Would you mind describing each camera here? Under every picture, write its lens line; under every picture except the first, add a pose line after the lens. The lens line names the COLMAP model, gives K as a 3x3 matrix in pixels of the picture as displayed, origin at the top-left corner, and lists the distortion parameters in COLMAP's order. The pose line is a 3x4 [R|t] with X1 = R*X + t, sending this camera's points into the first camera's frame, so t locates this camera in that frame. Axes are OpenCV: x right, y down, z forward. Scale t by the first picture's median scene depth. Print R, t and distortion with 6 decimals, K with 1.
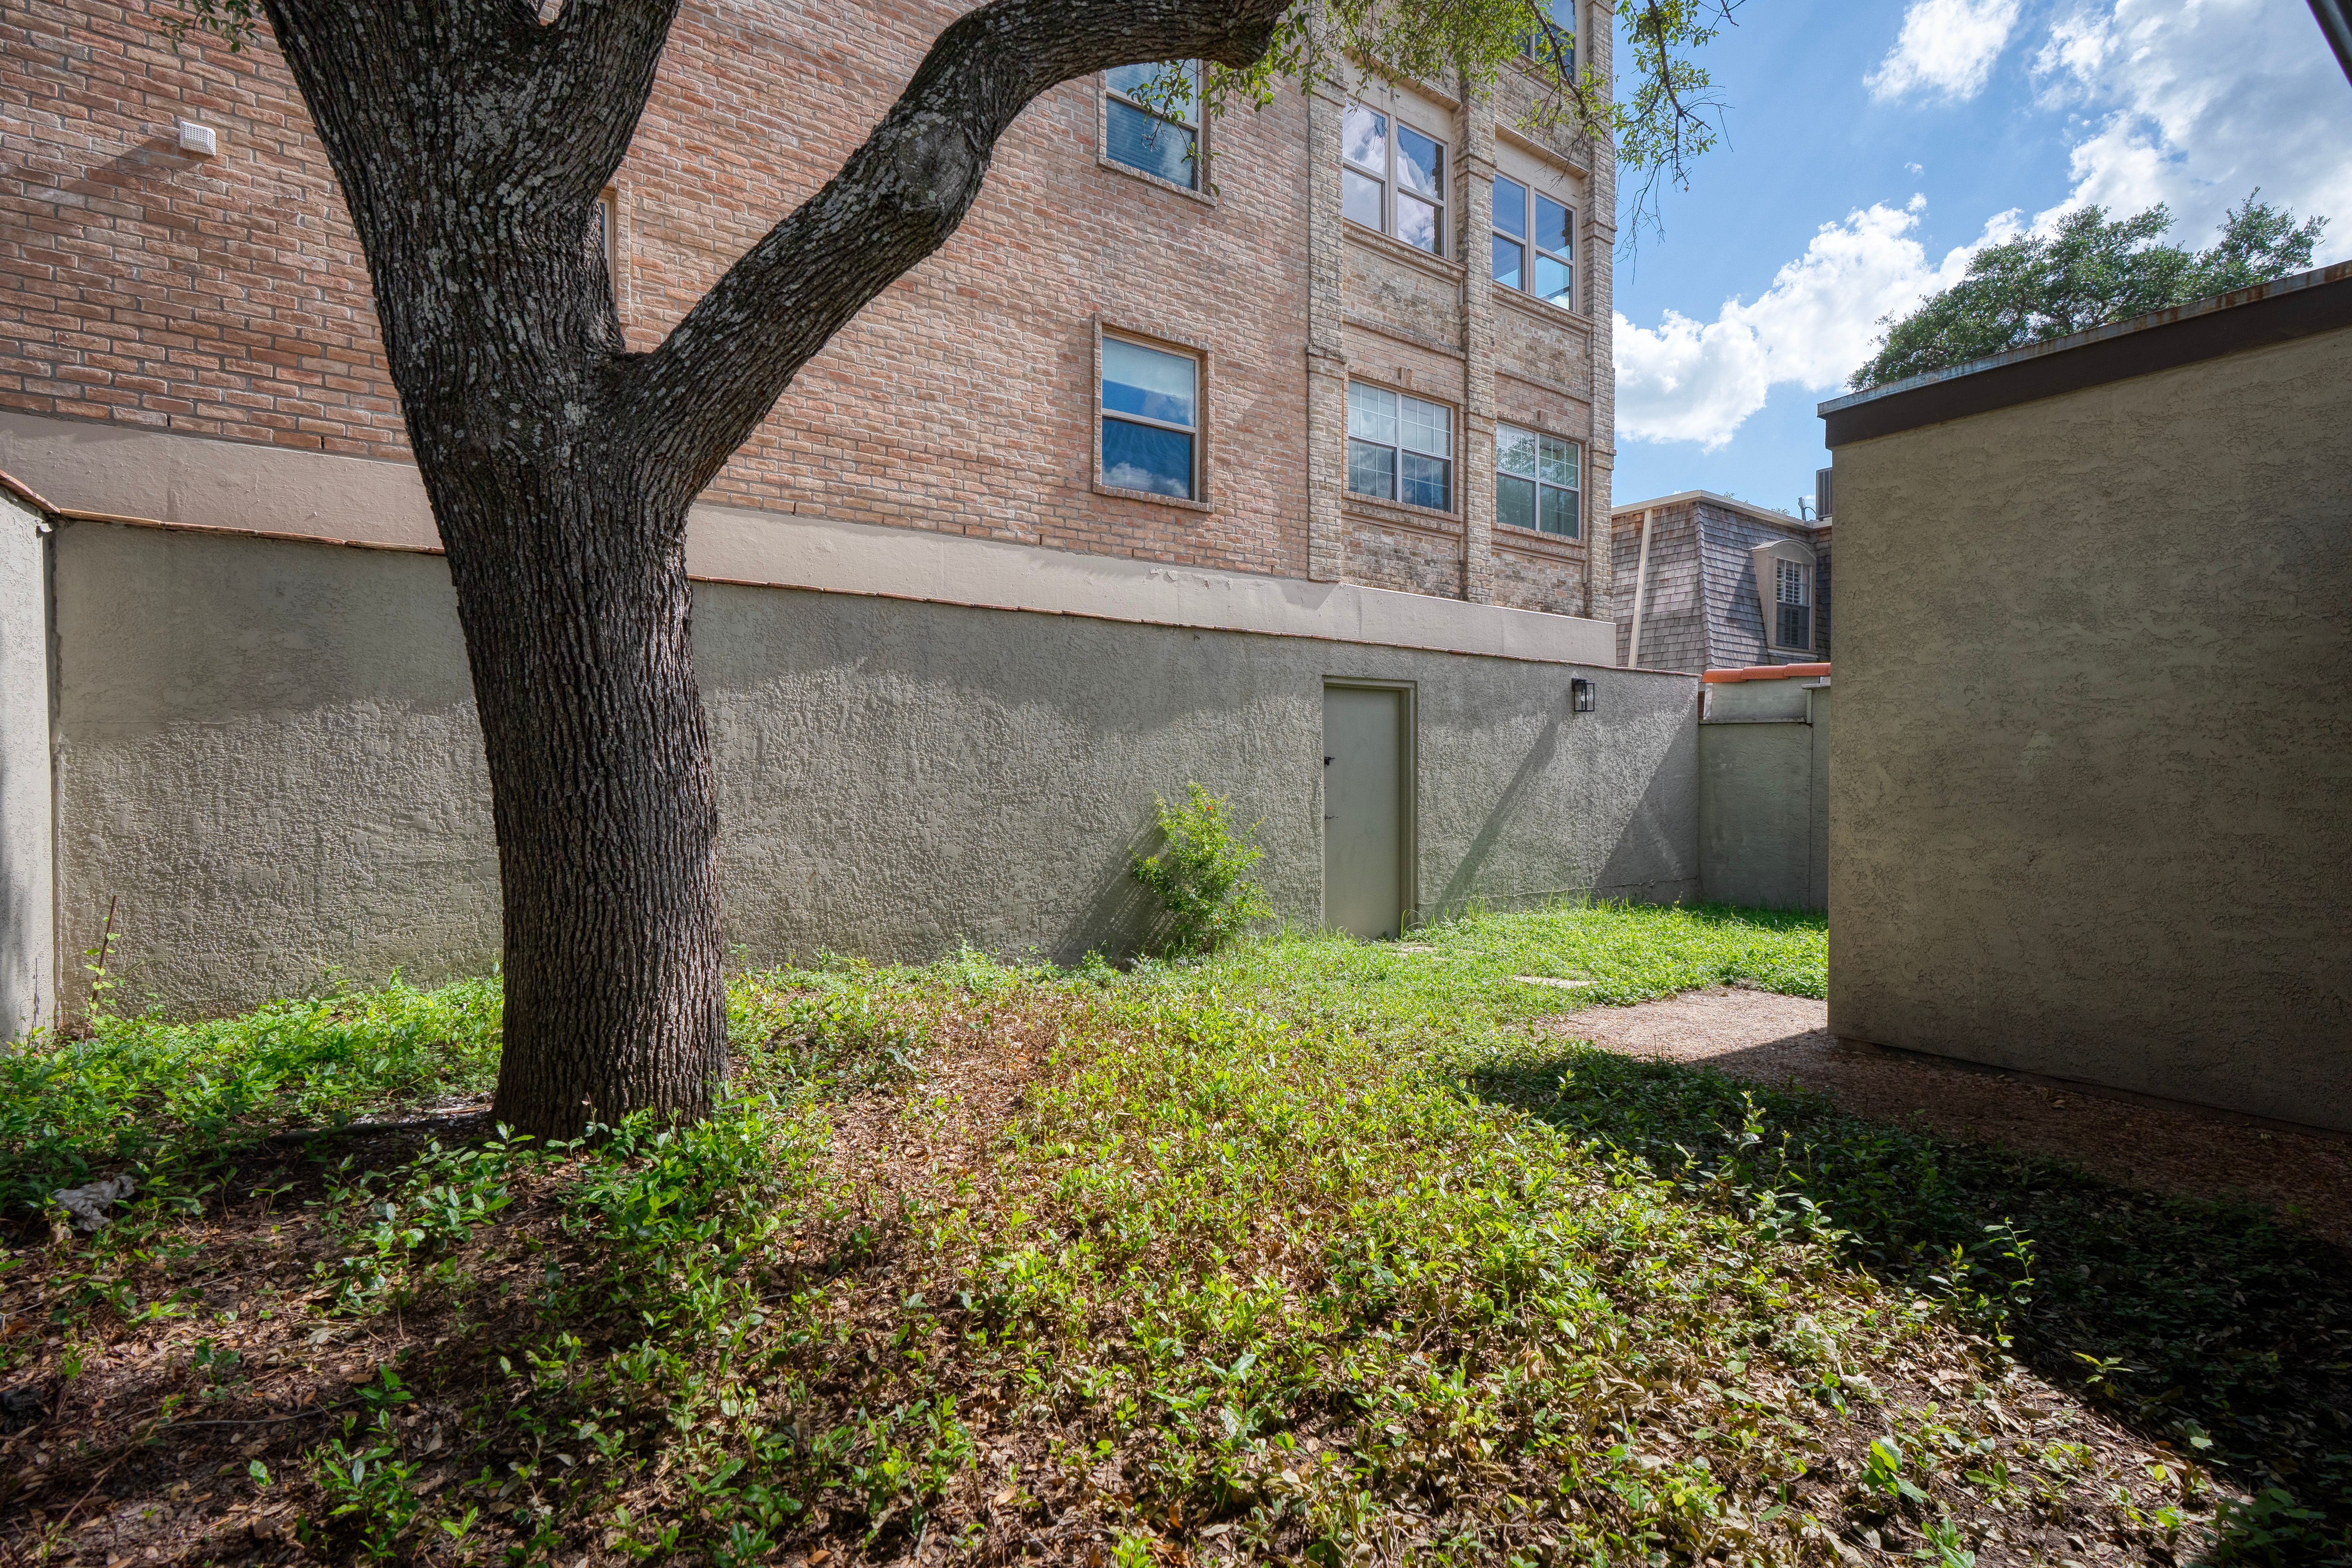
lens RADIAL K [[1068.0, 0, 1186.1], [0, 1068.0, 794.8], [0, 0, 1]] dist [-0.008713, 0.004305]
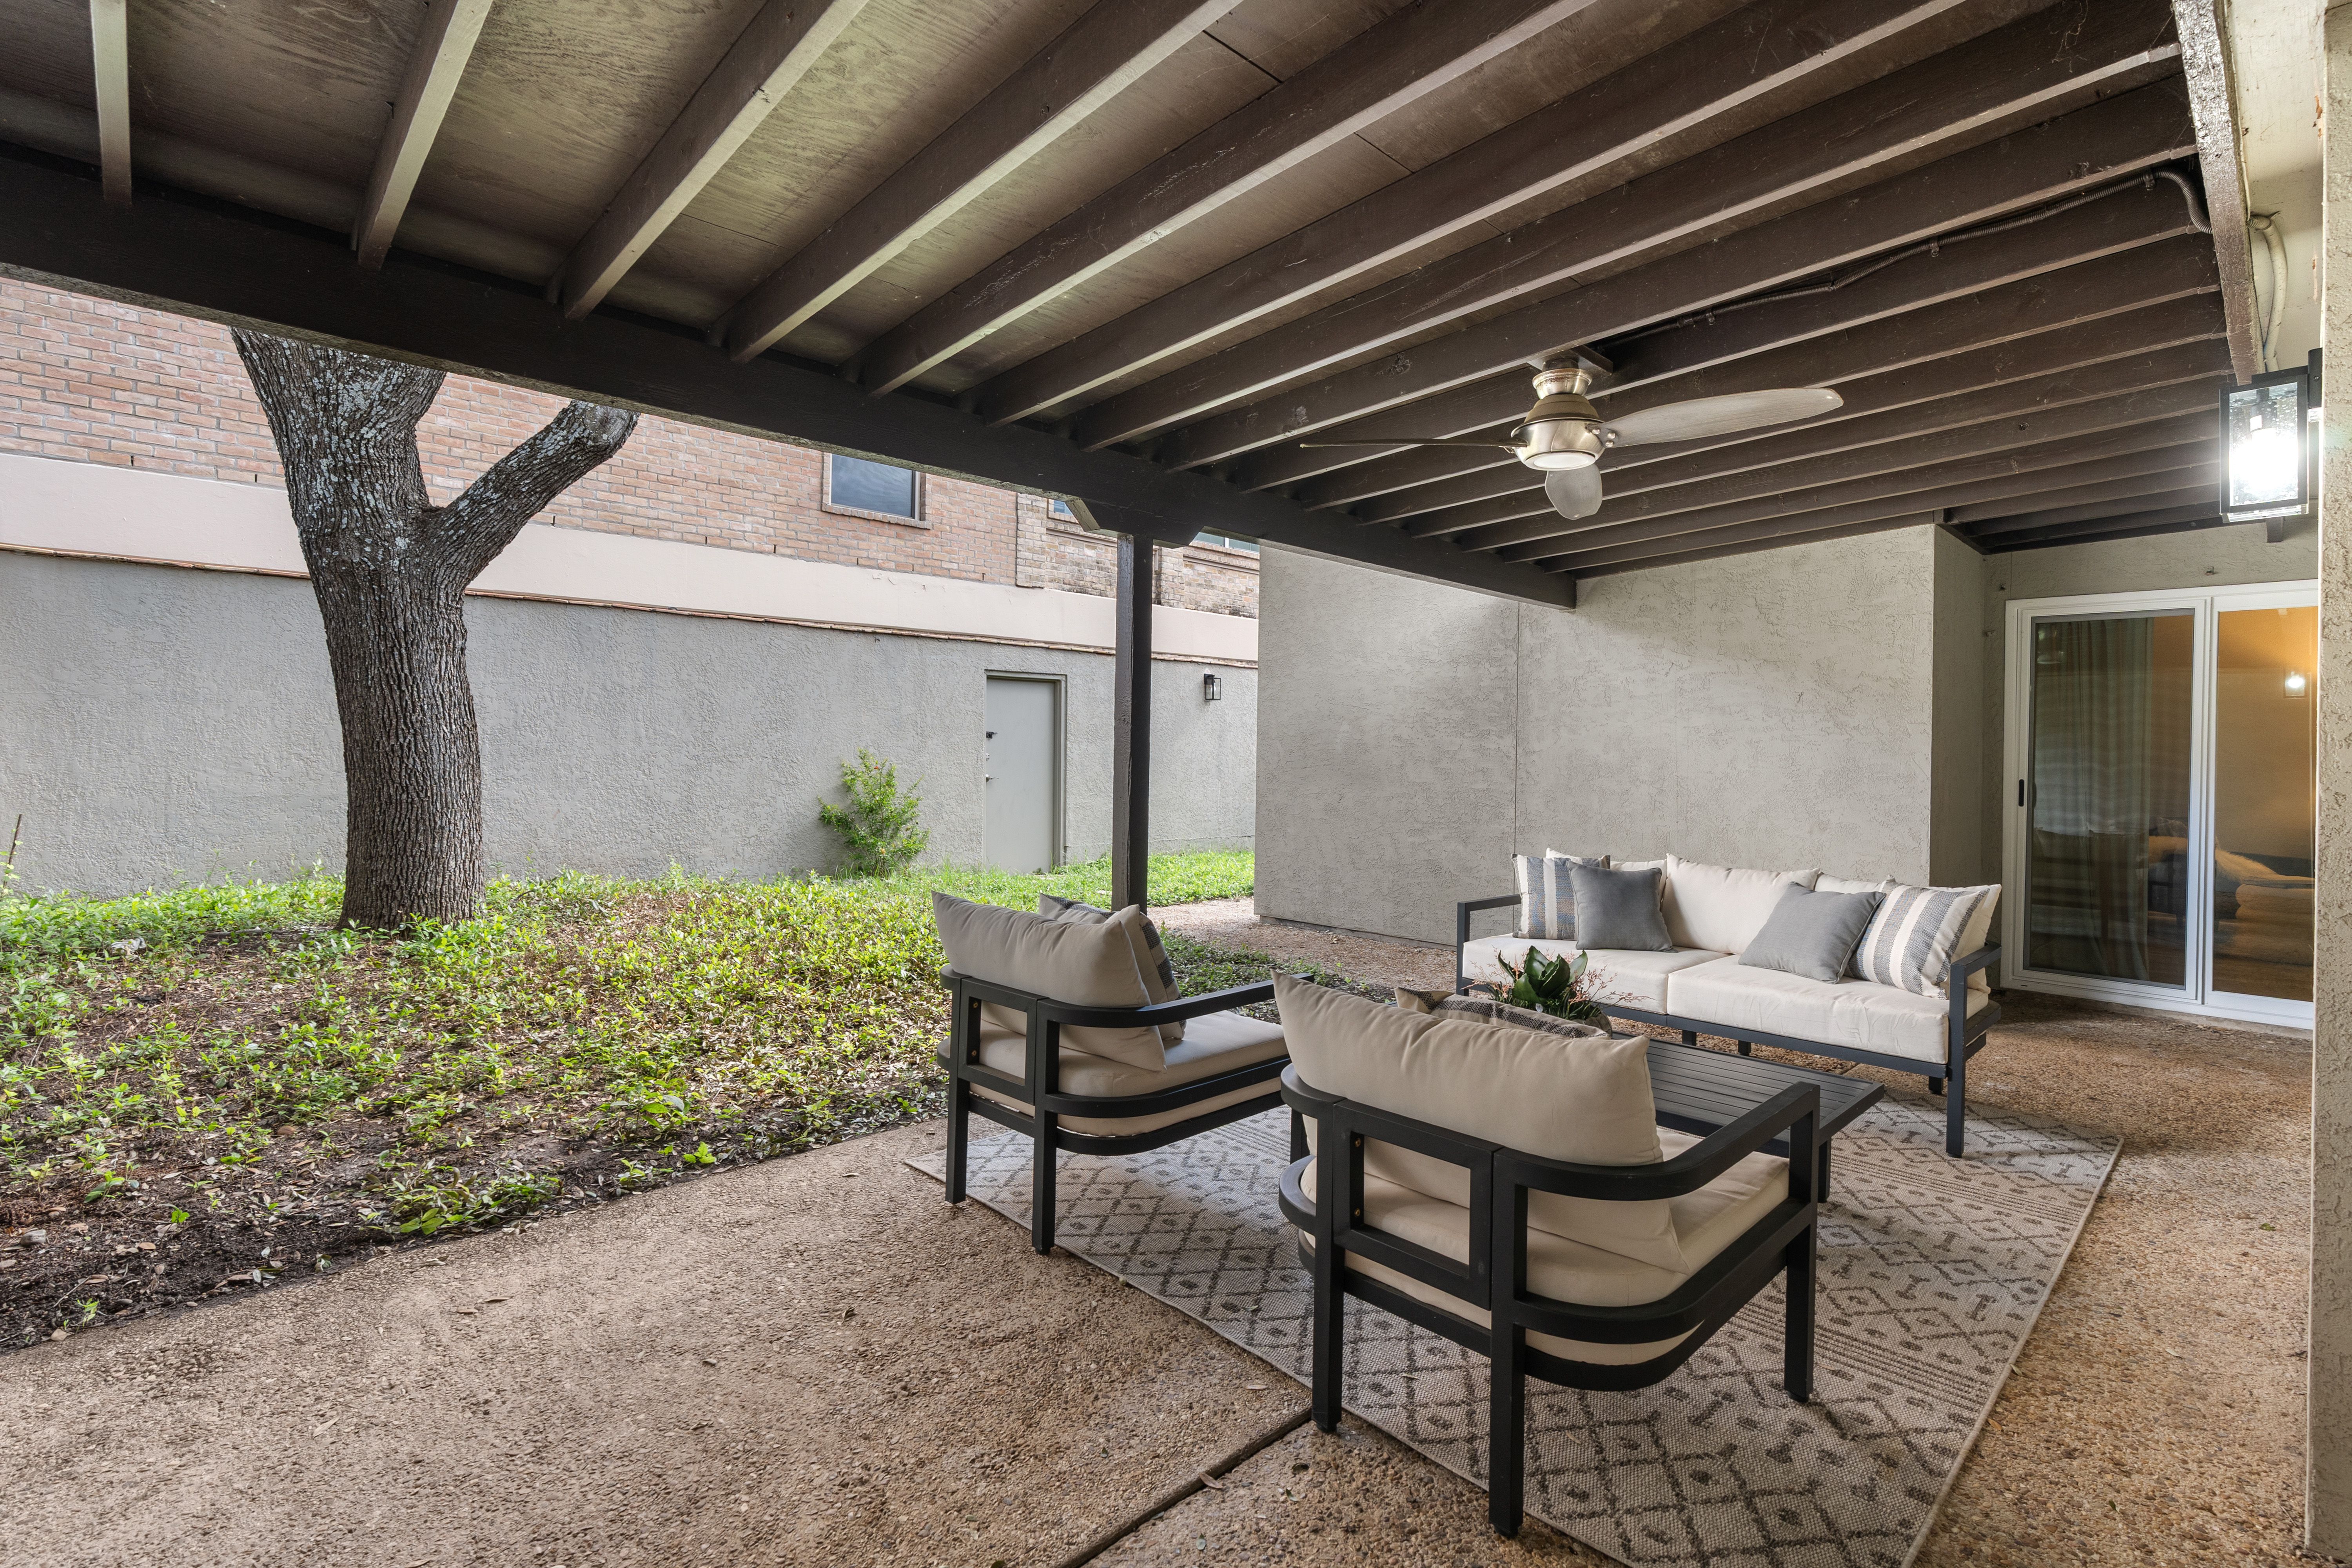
lens RADIAL K [[1068.0, 0, 1167.6], [0, 1068.0, 765.9], [0, 0, 1]] dist [-0.008713, 0.004305]
pose [[0.987587, 0.010533, 0.156717, 0.223254], [-0.009741, 0.999936, -0.005823, 0.017676], [-0.156769, 0.004224, 0.987626, -0.502916]]
